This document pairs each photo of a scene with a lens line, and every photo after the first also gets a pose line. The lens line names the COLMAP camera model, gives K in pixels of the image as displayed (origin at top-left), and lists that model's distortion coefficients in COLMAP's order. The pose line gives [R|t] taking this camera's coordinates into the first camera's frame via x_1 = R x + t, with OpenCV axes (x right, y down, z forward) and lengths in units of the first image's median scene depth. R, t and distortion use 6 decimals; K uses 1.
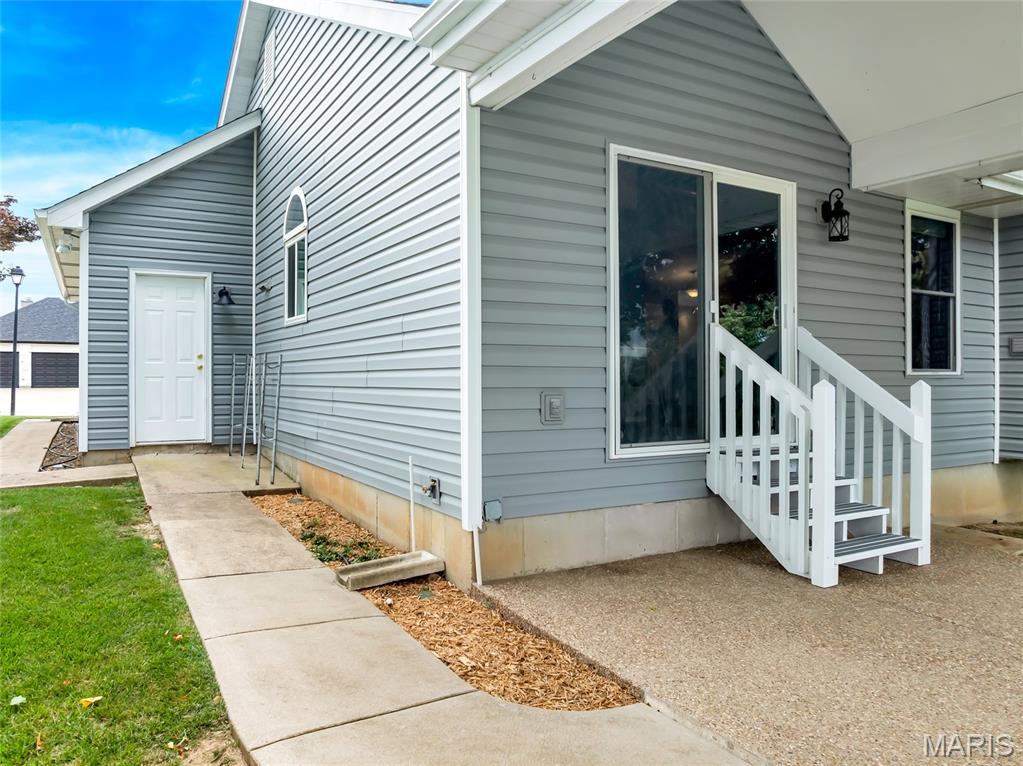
lens RADIAL K [[736.5, 0, 511.5], [0, 736.5, 383.0], [0, 0, 1]] dist [-0.035723, -0.000761]
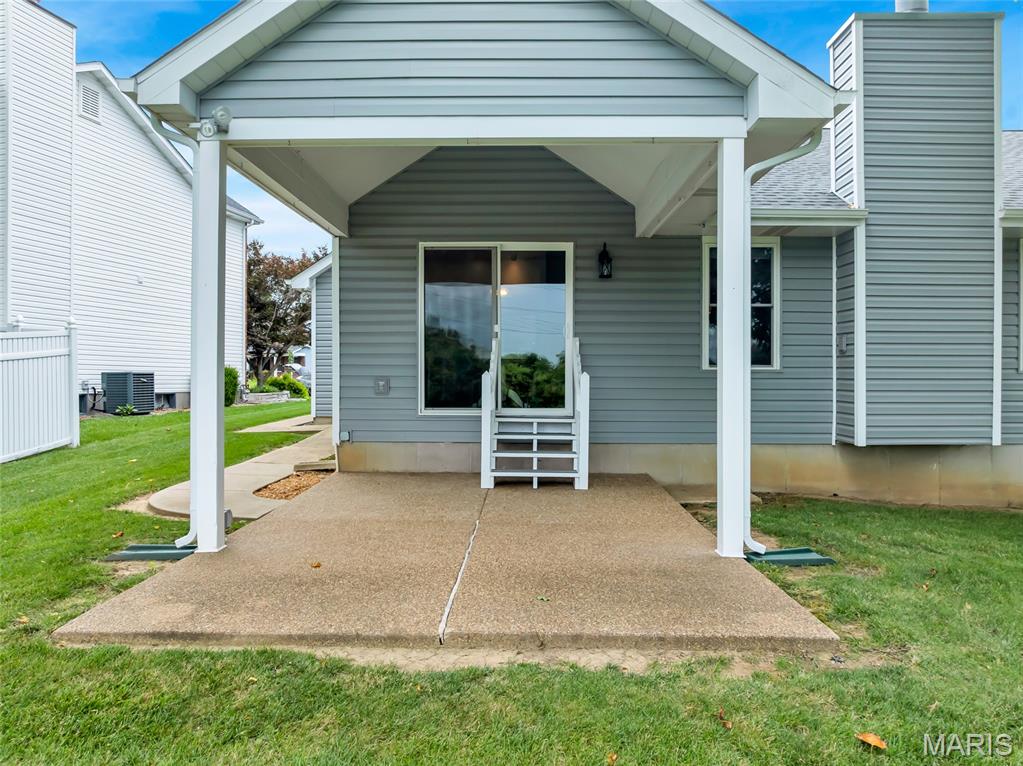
lens RADIAL K [[736.5, 0, 511.5], [0, 736.5, 383.0], [0, 0, 1]] dist [-0.035723, -0.000761]
pose [[0.852449, 0.006849, -0.522766, 1.231539], [-0.007178, 0.999973, 0.001398, 0.018339], [0.522761, 0.002561, 0.852475, -0.415571]]
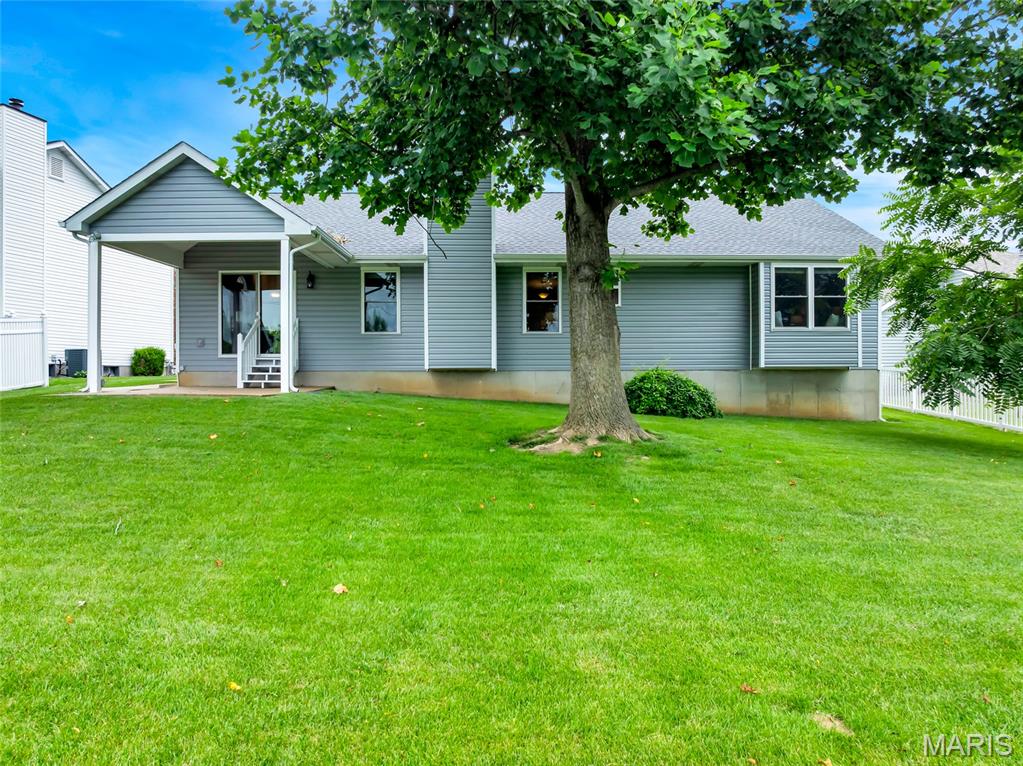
lens RADIAL K [[732.3, 0, 517.2], [0, 732.3, 378.6], [0, 0, 1]] dist [-0.044659, -0.002039]
pose [[0.871100, -0.000717, -0.491106, 3.048700], [-0.000889, 0.999995, -0.003036, 0.208237], [0.491106, 0.003081, 0.871095, -1.343185]]
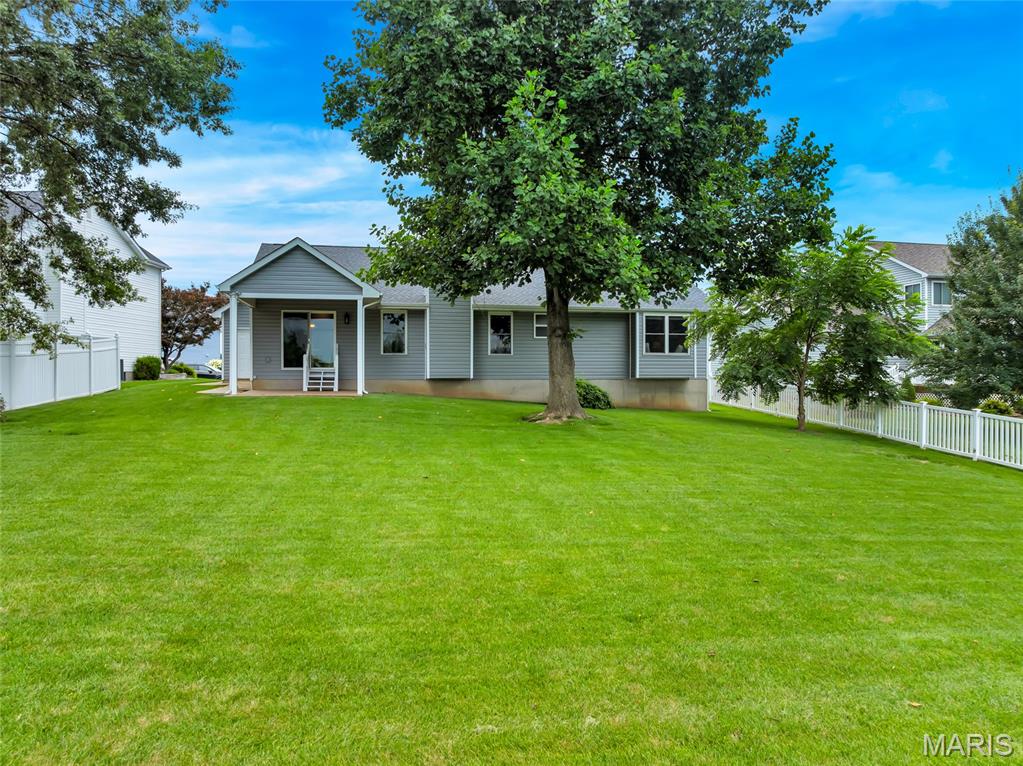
lens RADIAL K [[732.3, 0, 517.2], [0, 732.3, 378.6], [0, 0, 1]] dist [-0.044659, -0.002039]
pose [[0.947993, 0.001390, -0.318287, 3.261286], [-0.002583, 0.999991, -0.003325, 0.171092], [0.318280, 0.003974, 0.947989, -3.275860]]
